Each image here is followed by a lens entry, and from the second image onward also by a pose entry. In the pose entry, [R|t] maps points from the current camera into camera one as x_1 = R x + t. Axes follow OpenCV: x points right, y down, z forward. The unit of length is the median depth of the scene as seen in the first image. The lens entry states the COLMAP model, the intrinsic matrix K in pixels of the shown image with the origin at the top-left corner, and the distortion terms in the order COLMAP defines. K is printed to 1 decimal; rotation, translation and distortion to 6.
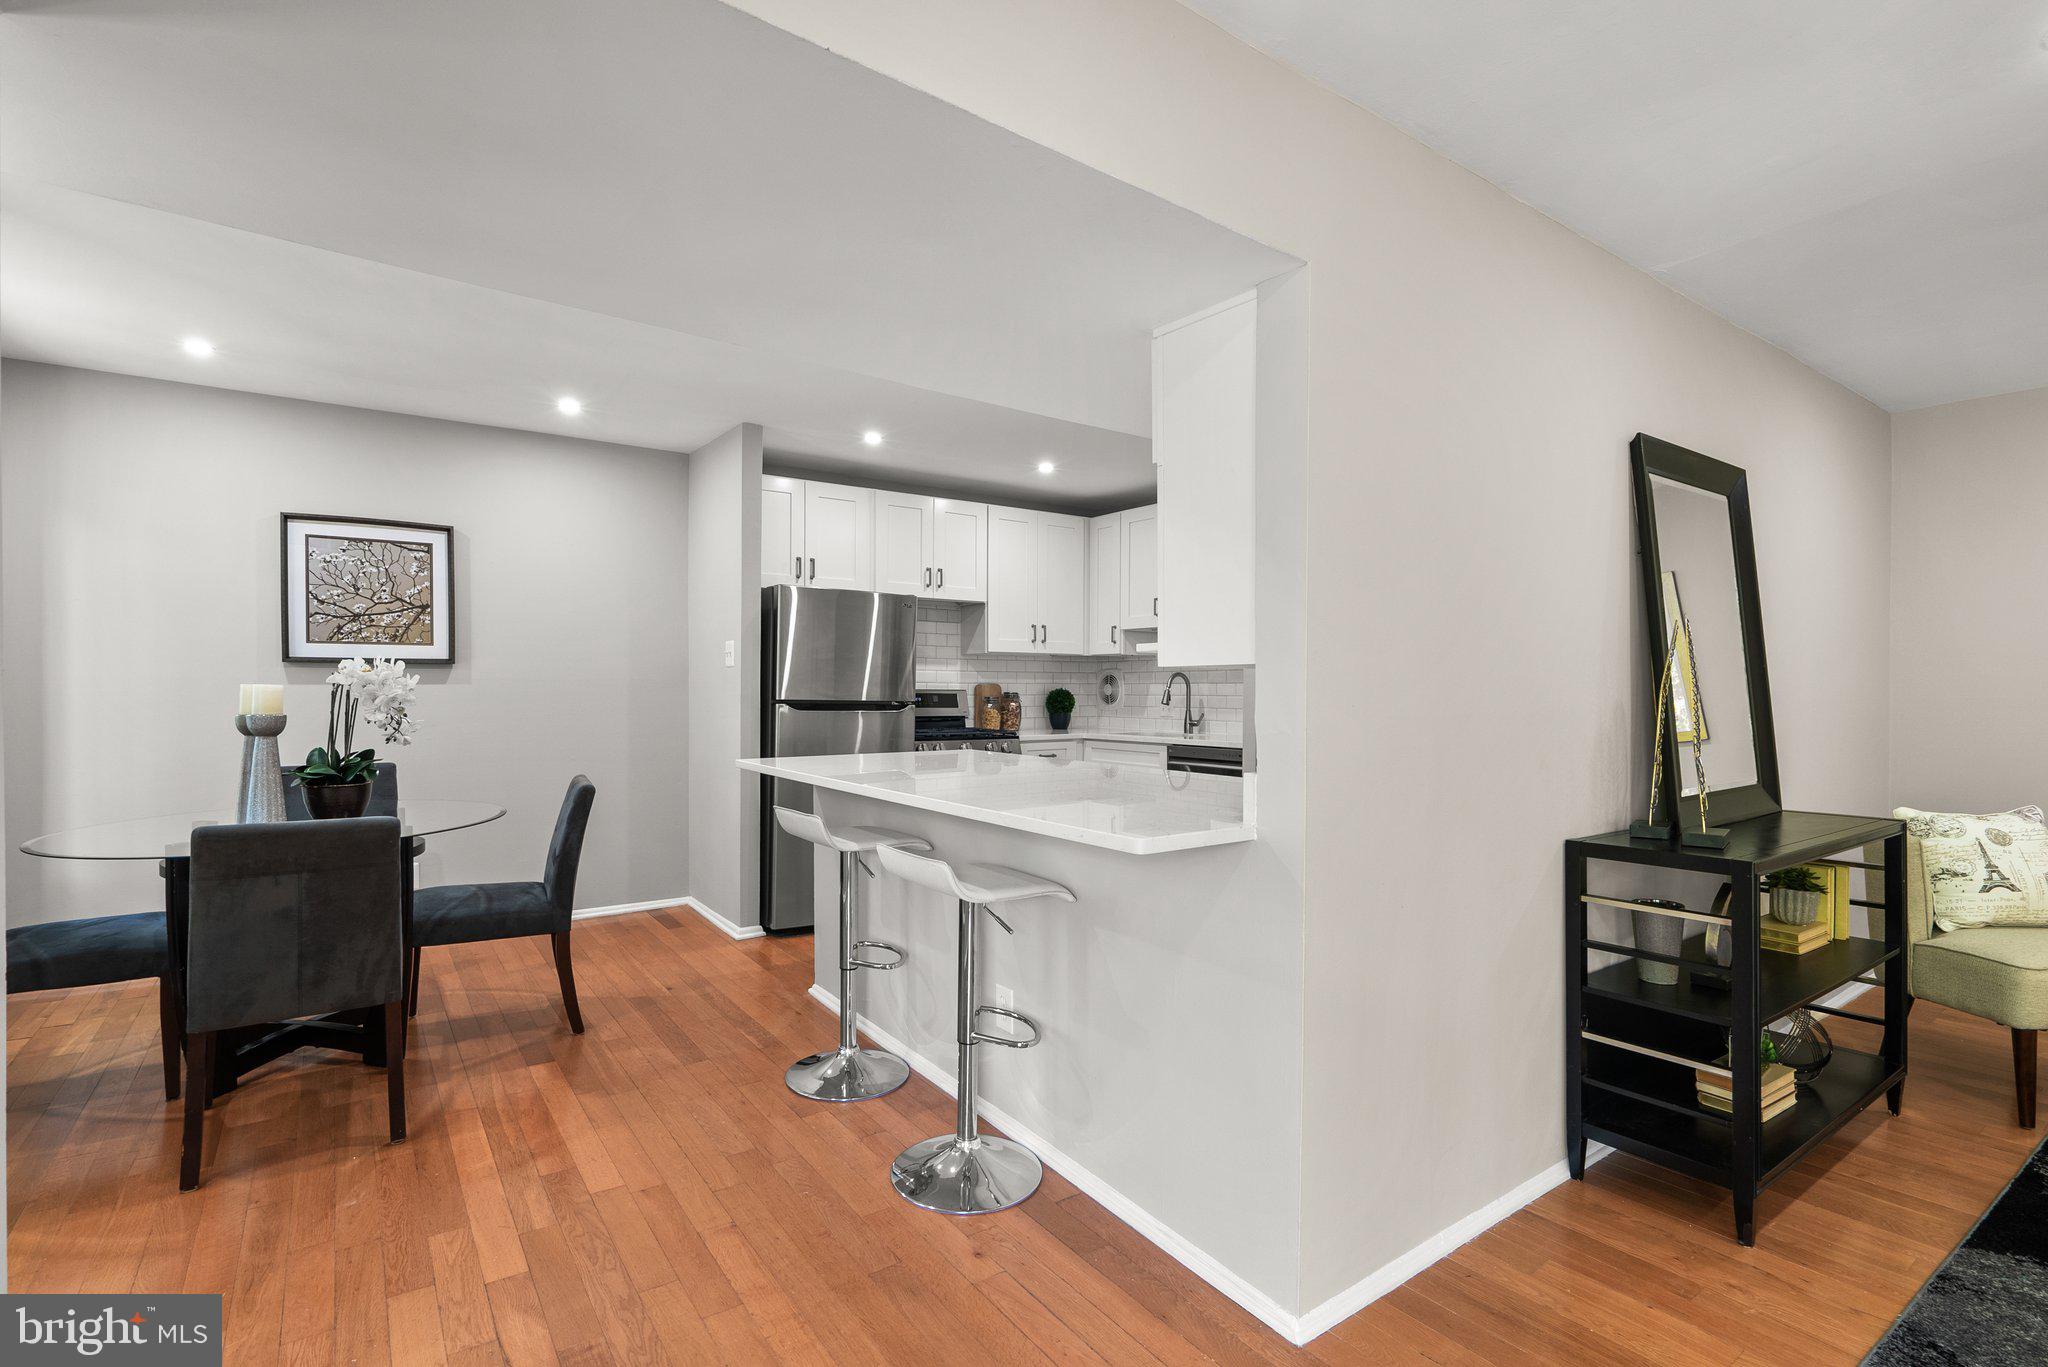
lens RADIAL K [[951.2, 0, 1014.1], [0, 951.2, 703.9], [0, 0, 1]] dist [-0.000992, -0.000264]
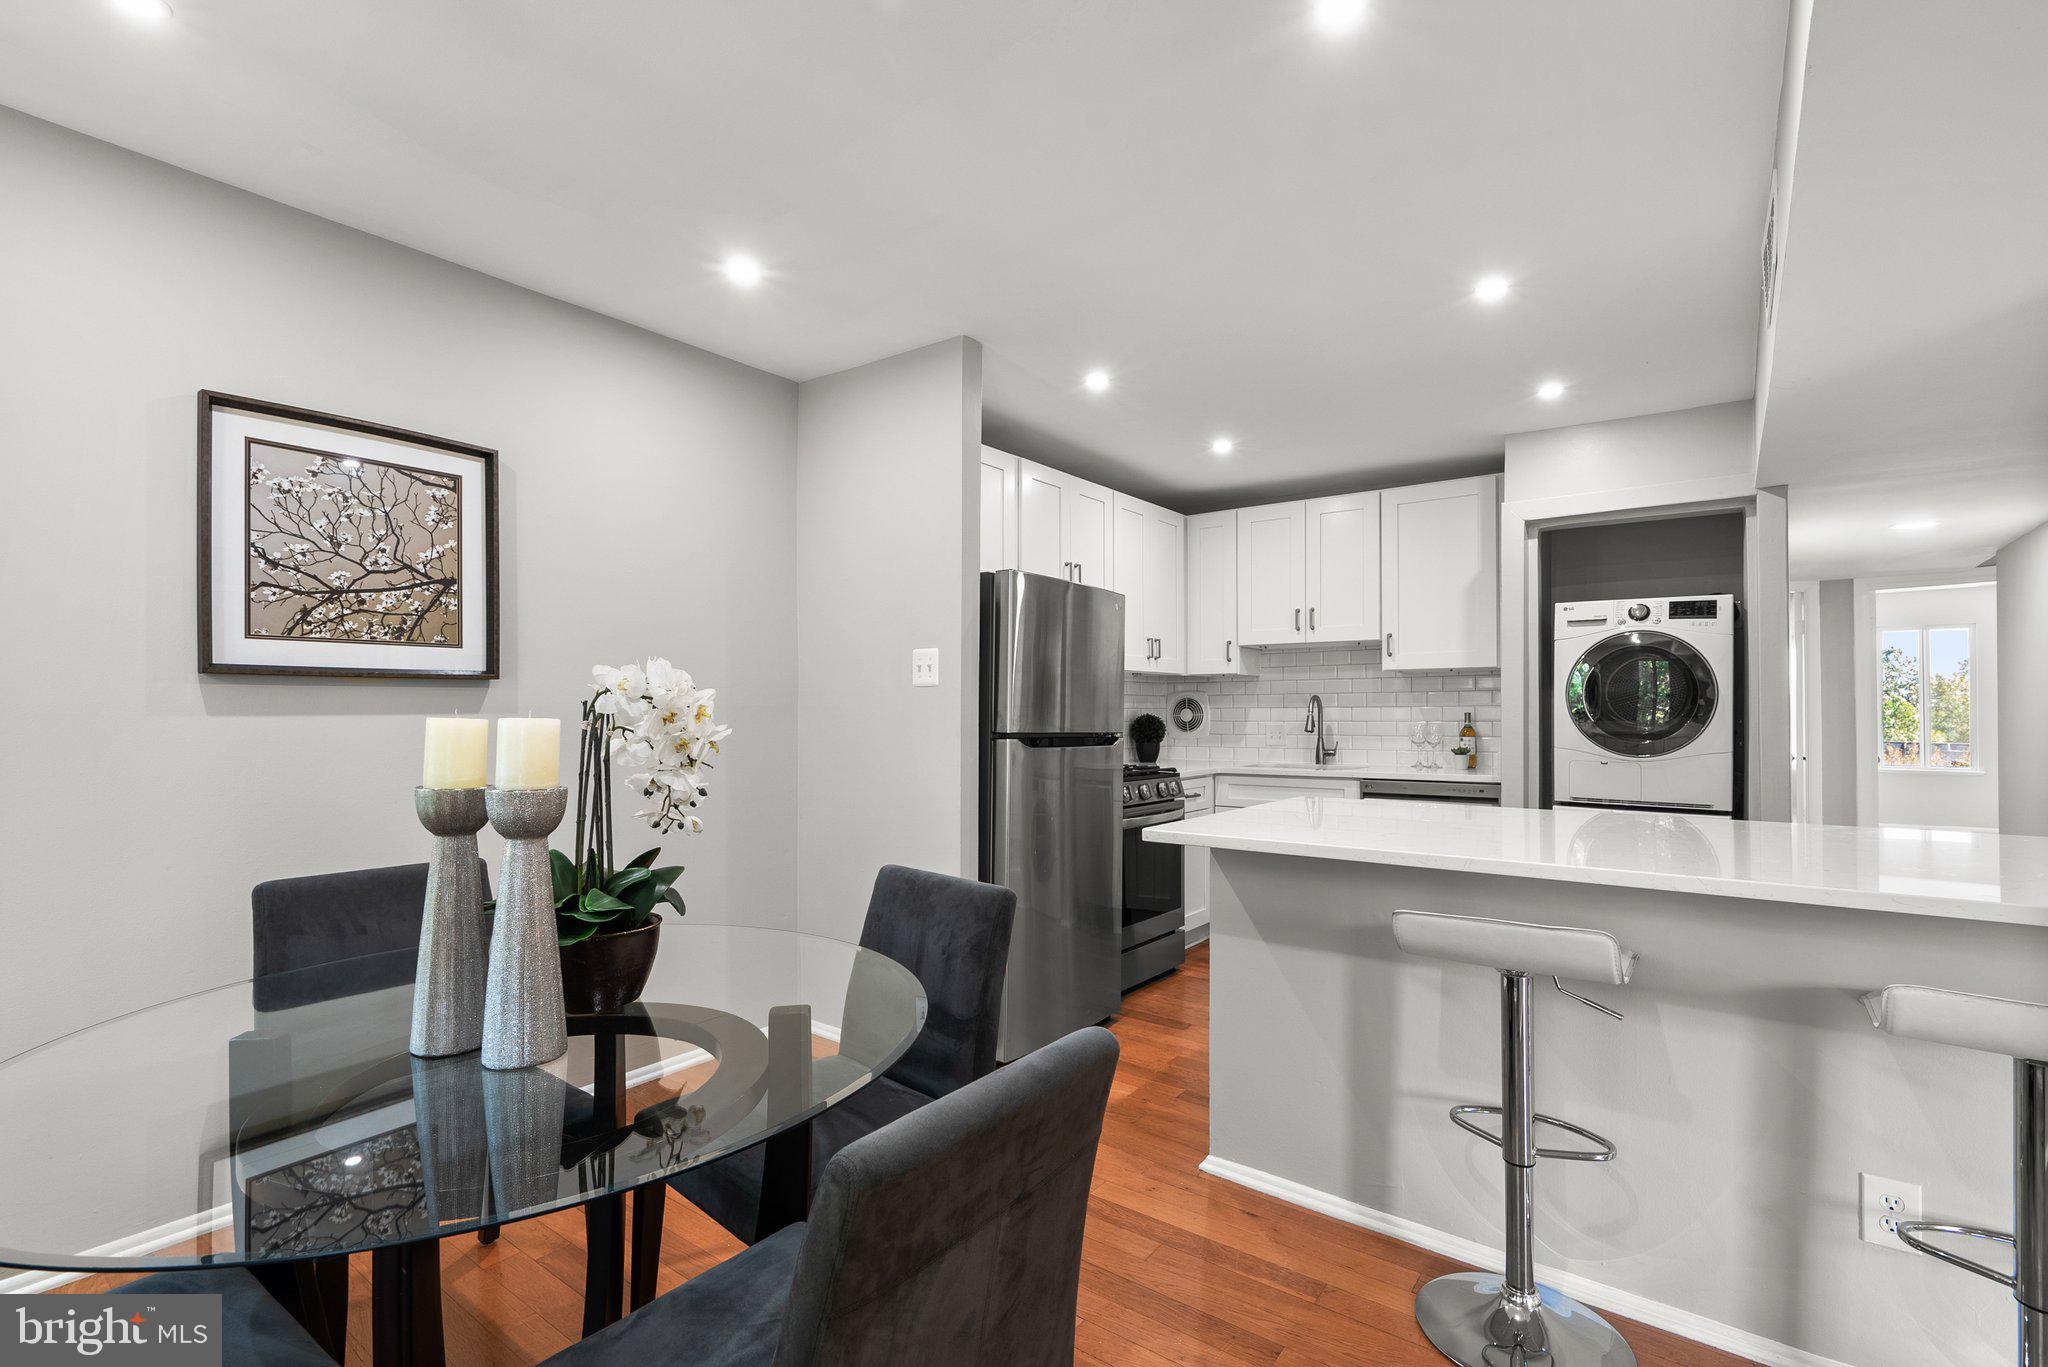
lens RADIAL K [[941.4, 0, 1021.6], [0, 941.4, 707.6], [0, 0, 1]] dist [-0.000476, -0.000247]
pose [[0.952635, -0.003567, 0.304094, -0.488075], [0.009983, 0.999759, -0.019546, -0.010280], [-0.303951, 0.021656, 0.952442, 0.361224]]
